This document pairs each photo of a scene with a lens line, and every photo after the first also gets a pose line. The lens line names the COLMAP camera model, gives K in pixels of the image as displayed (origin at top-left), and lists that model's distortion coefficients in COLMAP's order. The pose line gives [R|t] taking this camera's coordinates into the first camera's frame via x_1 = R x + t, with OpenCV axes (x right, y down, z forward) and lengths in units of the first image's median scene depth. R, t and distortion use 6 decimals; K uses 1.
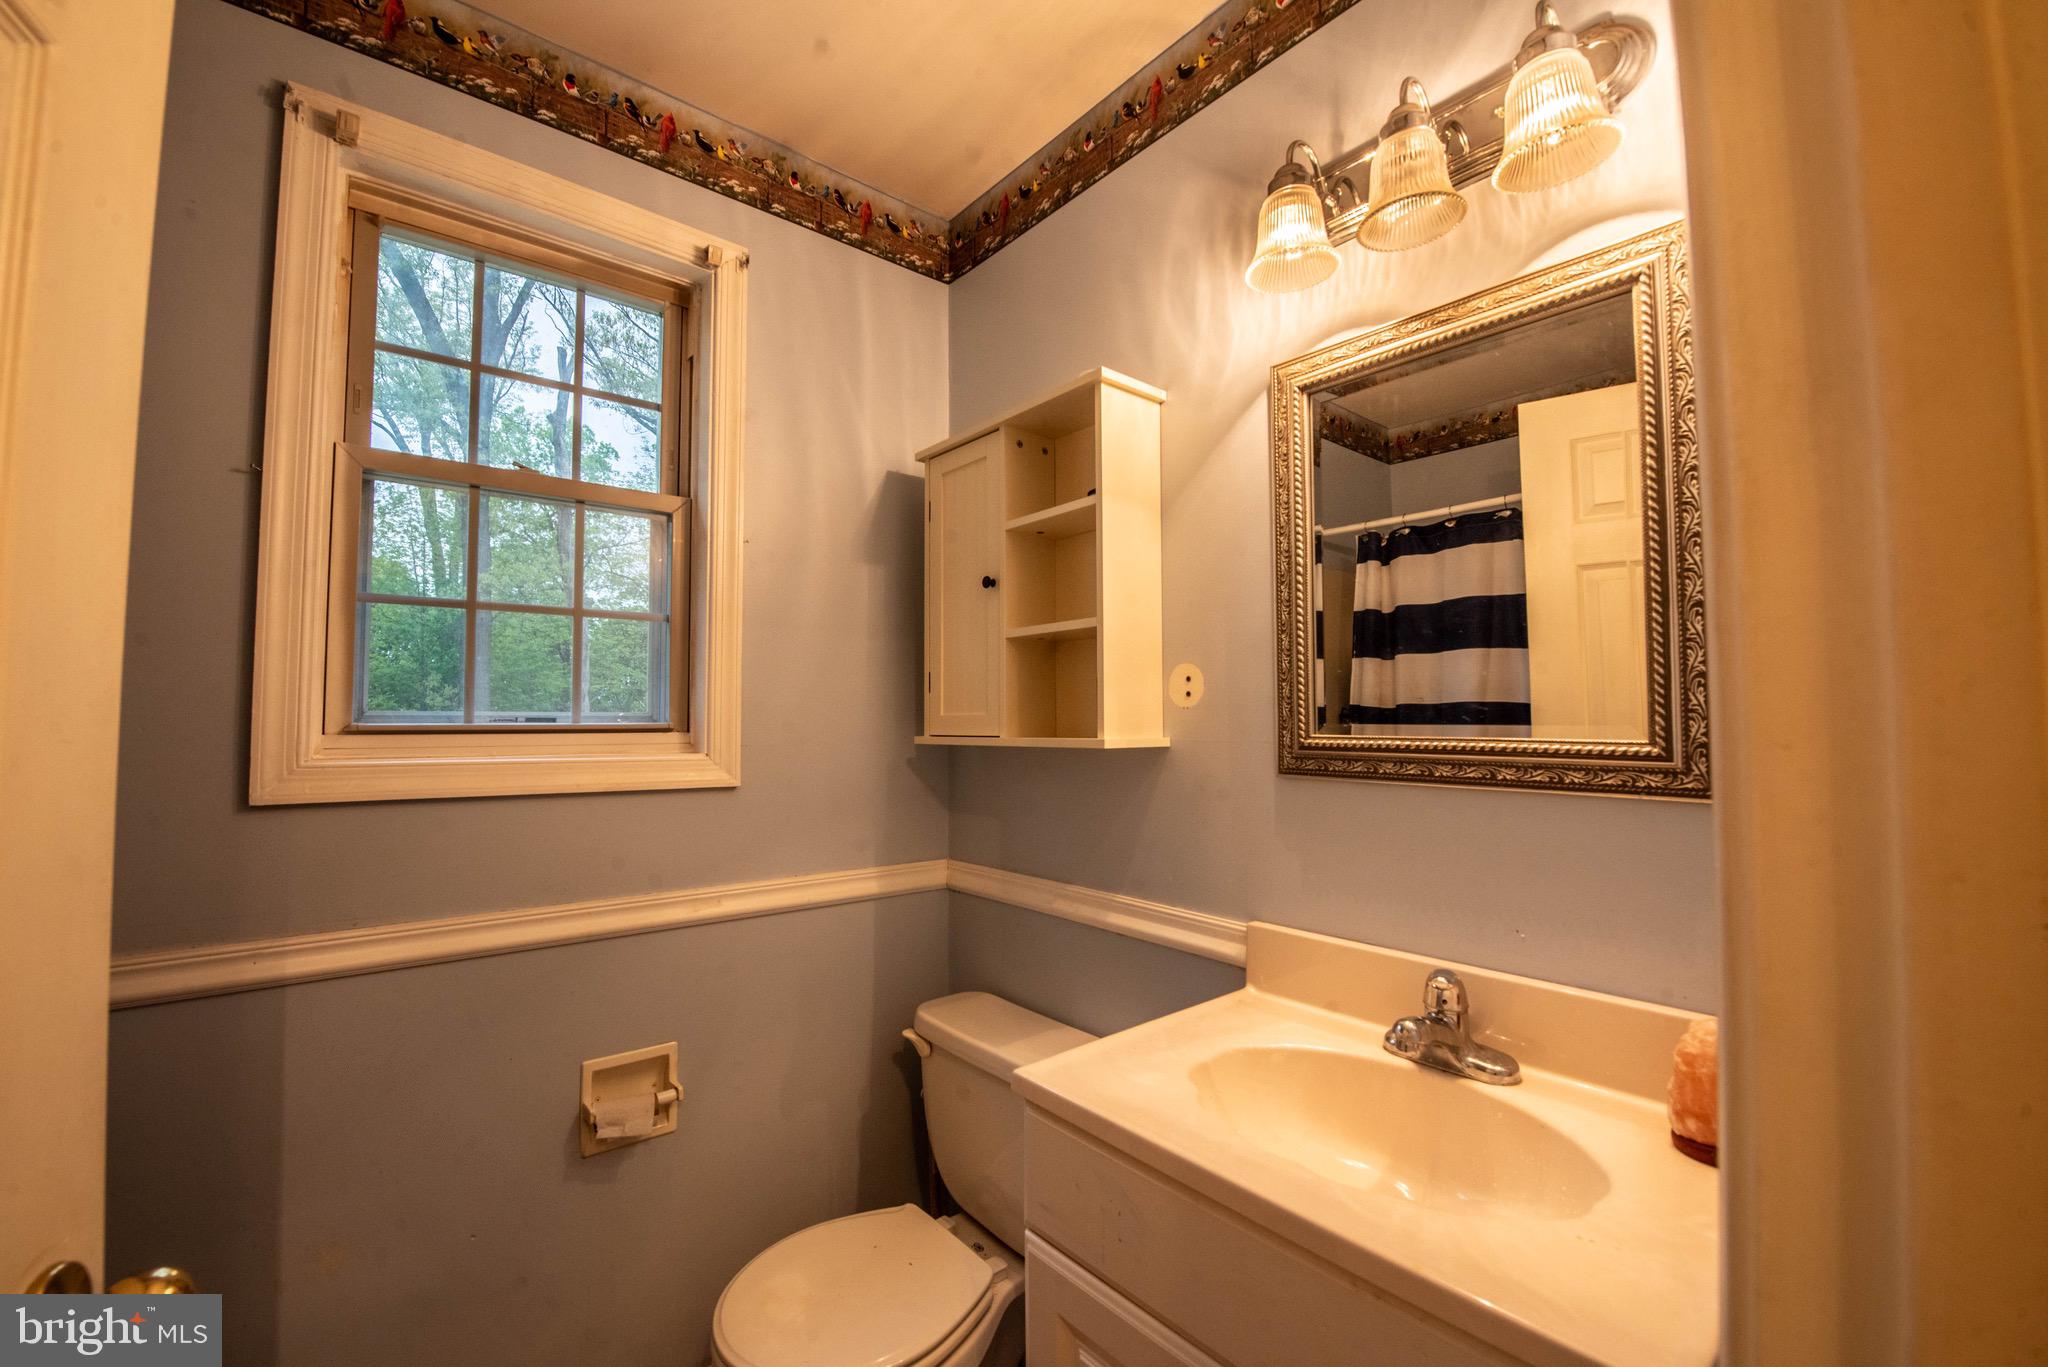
lens RADIAL K [[827.8, 0, 1006.0], [0, 827.8, 684.8], [0, 0, 1]] dist [-0.012209, -0.004743]
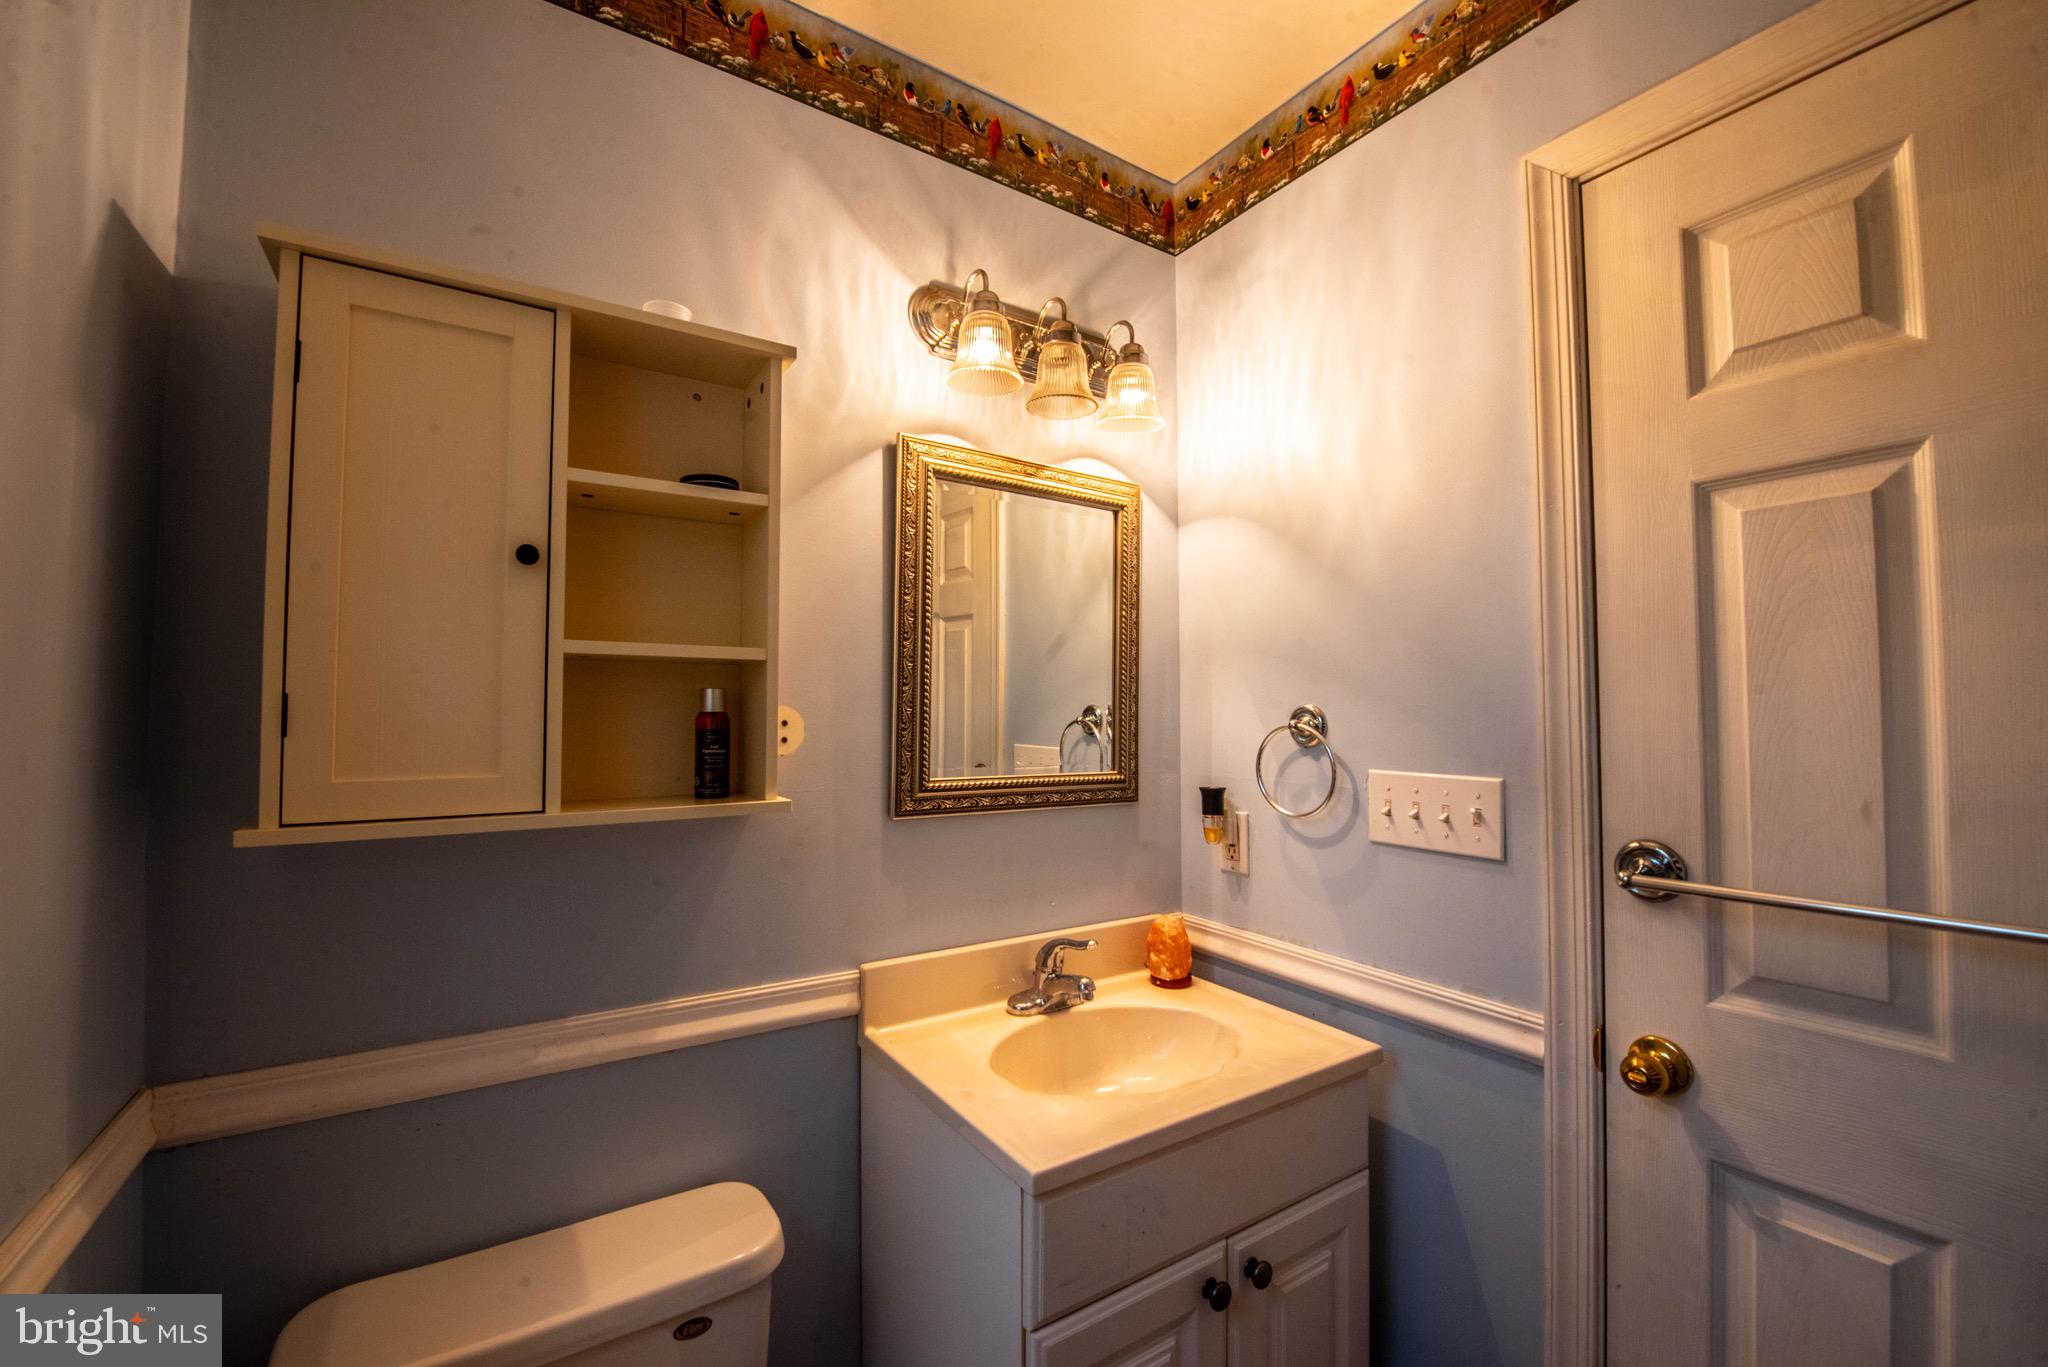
lens RADIAL K [[827.8, 0, 1006.0], [0, 827.8, 684.8], [0, 0, 1]] dist [-0.012209, -0.004743]
pose [[0.115061, 0.037510, 0.992650, -0.724688], [-0.049340, 0.998269, -0.032004, -0.035512], [-0.992132, -0.045295, 0.116713, 0.742042]]
